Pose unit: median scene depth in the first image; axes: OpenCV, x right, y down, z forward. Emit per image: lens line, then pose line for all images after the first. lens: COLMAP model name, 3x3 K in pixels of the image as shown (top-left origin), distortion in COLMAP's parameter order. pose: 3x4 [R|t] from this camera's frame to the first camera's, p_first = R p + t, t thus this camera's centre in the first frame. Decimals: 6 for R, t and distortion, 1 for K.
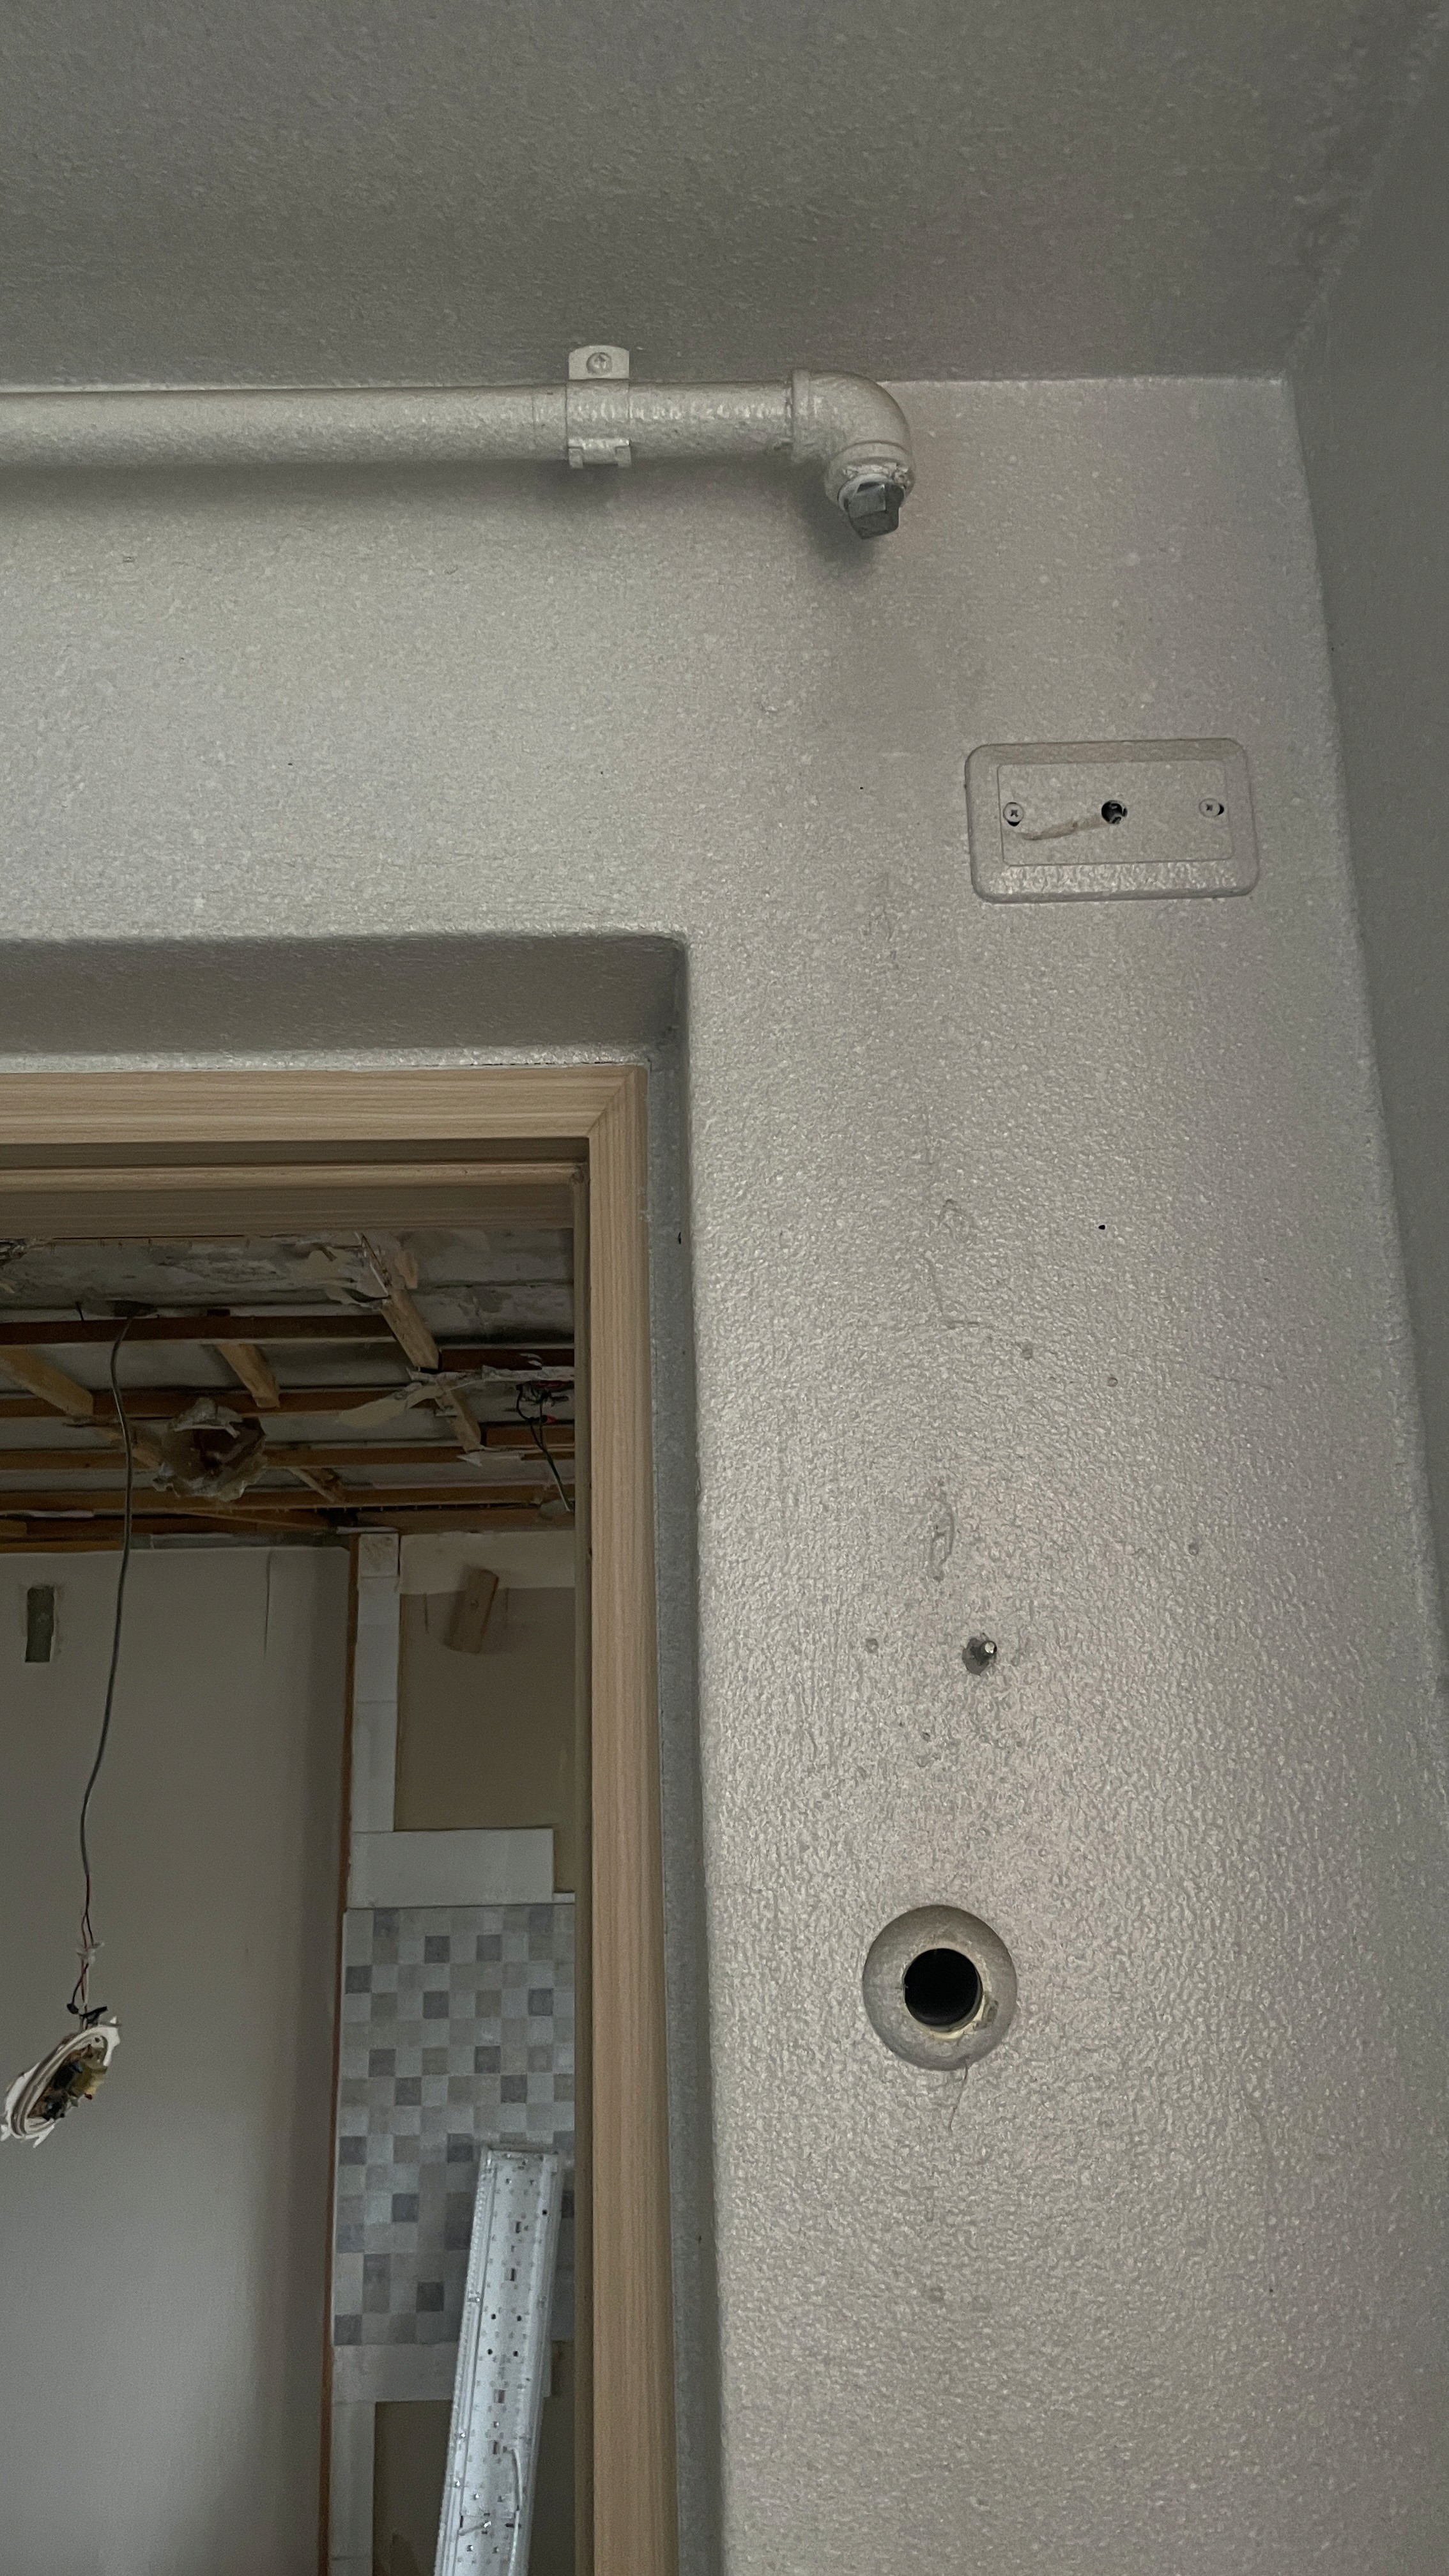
lens RADIAL K [[1976.8, 0, 724.5], [0, 1976.8, 1288.0], [0, 0, 1]] dist [0.086399, -0.098313]
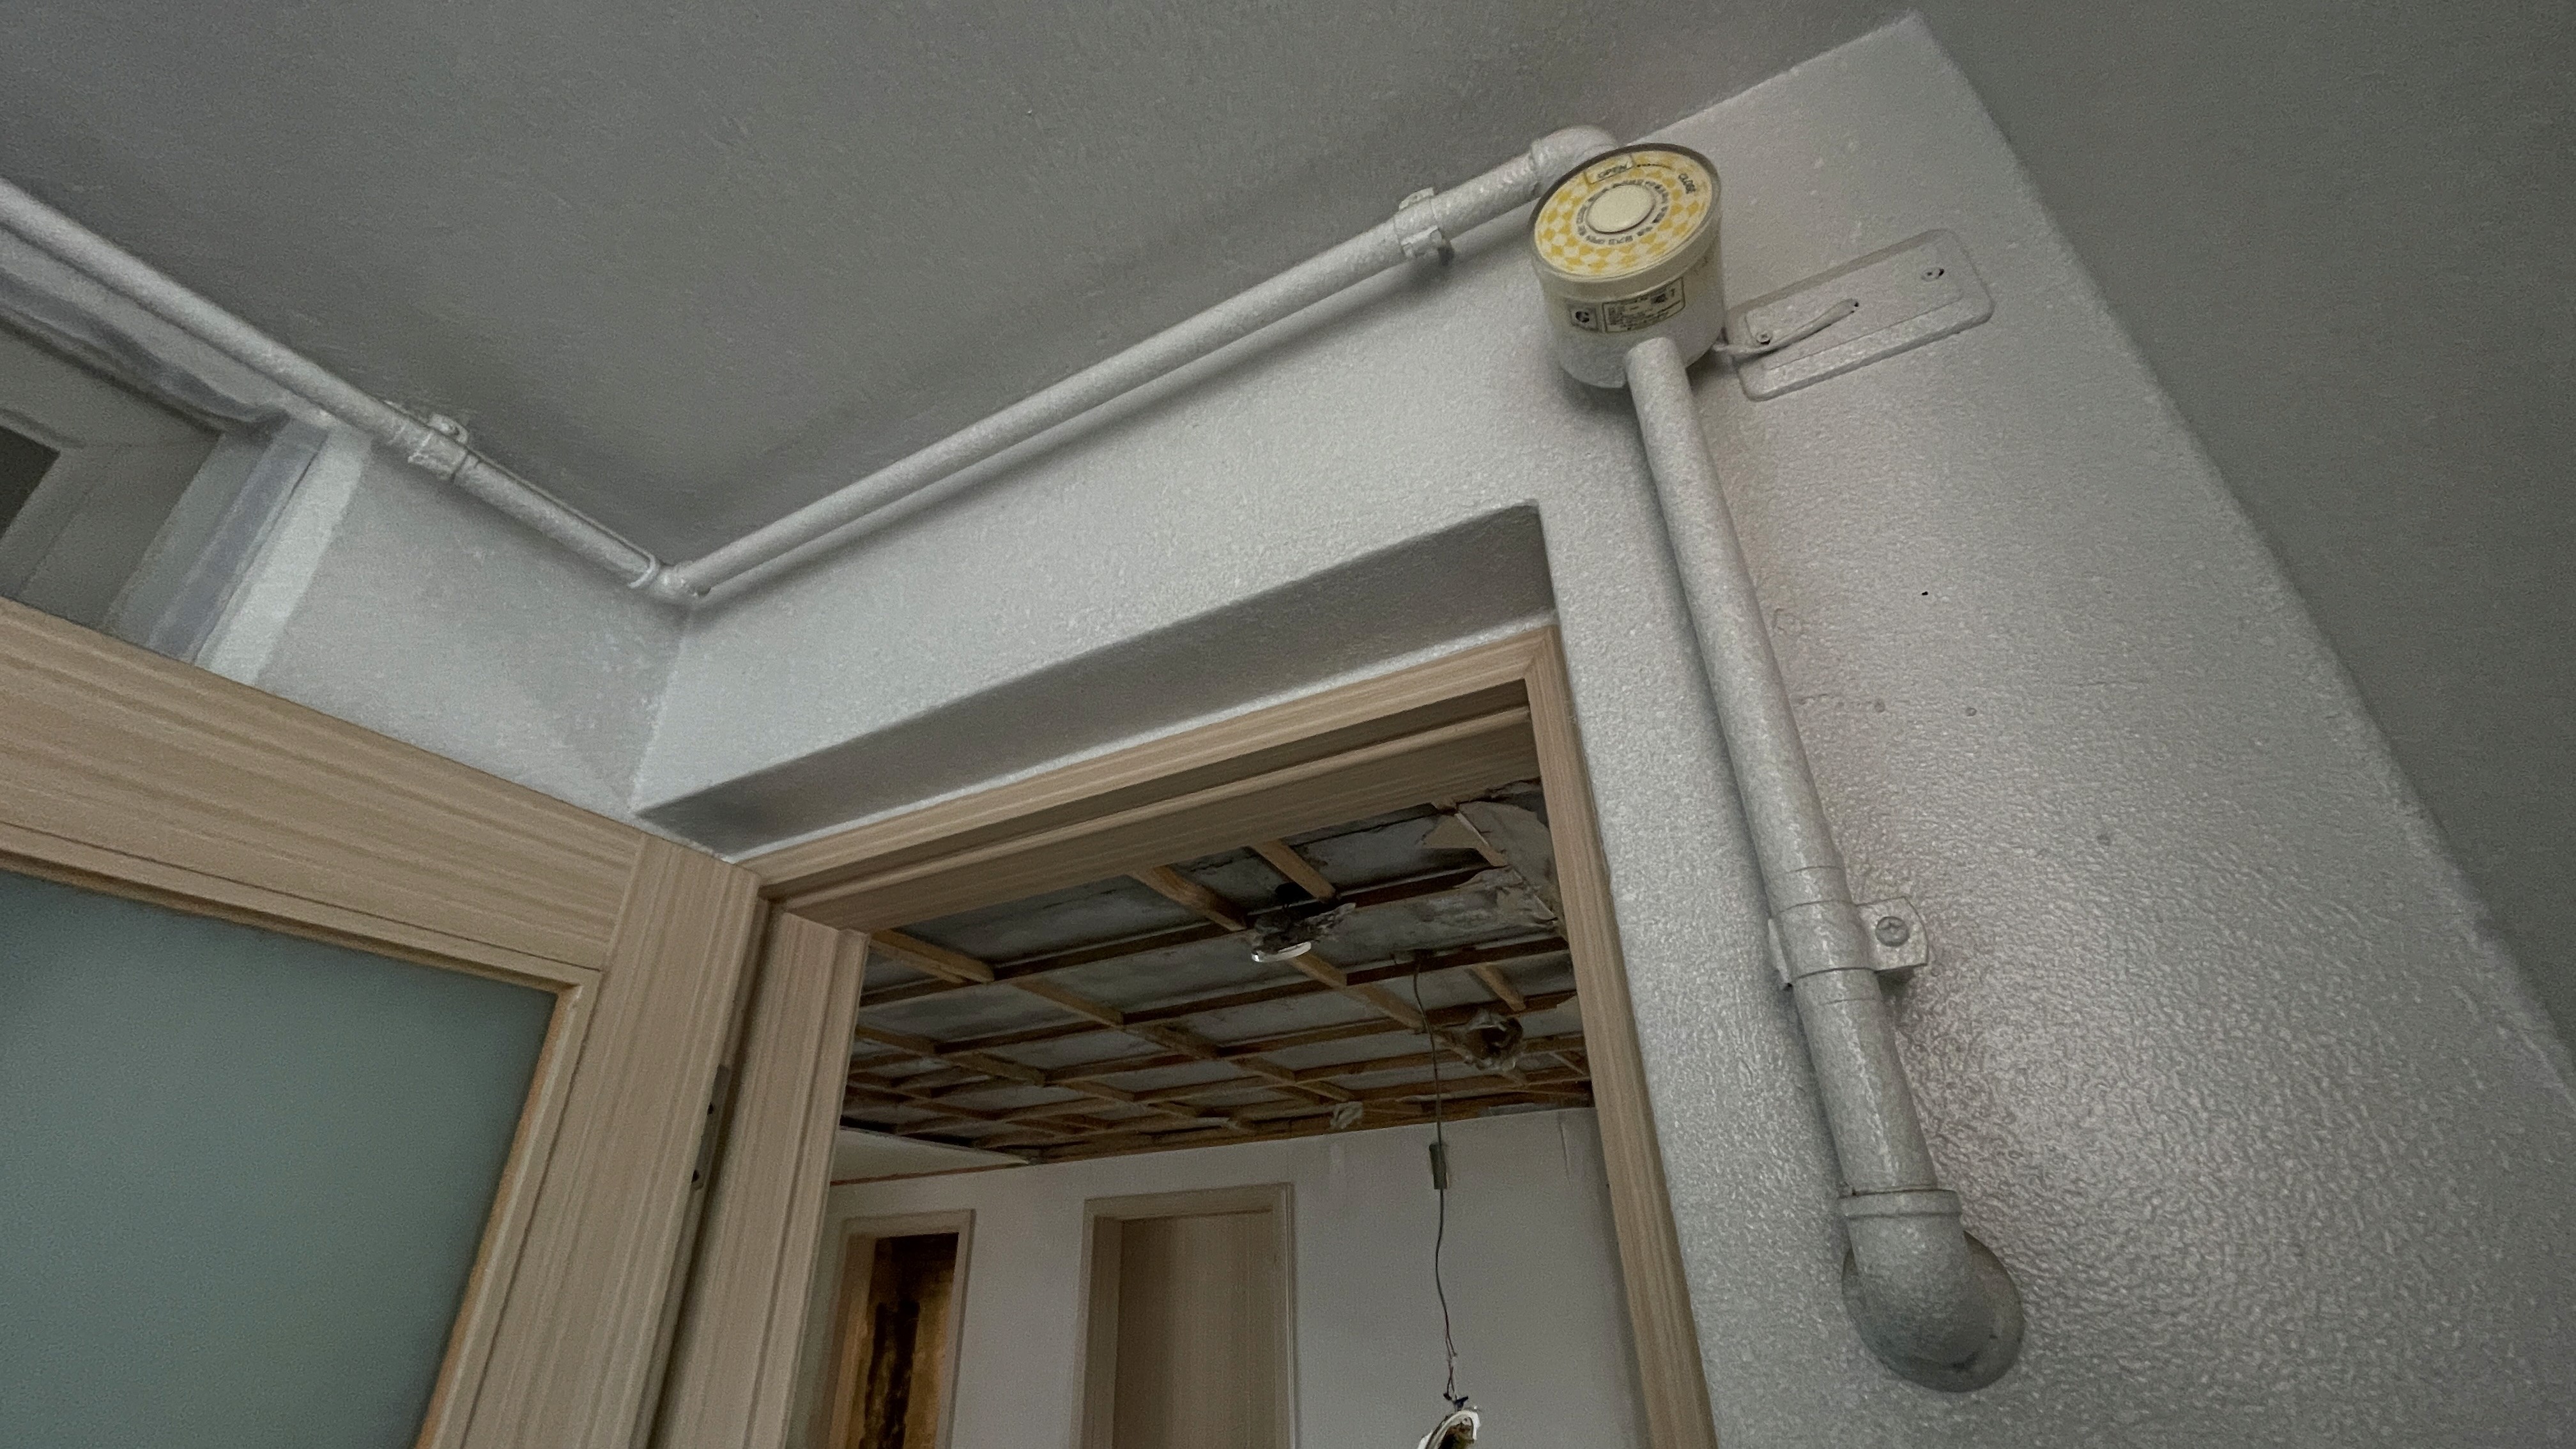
lens RADIAL K [[1046.8, 0, 1289.0], [0, 1046.8, 730.6], [0, 0, 1]] dist [-0.001026, 0.000081]
pose [[0.872443, -0.239958, -0.425750, 0.102154], [0.128411, 0.953106, -0.274042, 0.154996], [0.471544, 0.184415, 0.862344, 0.297769]]
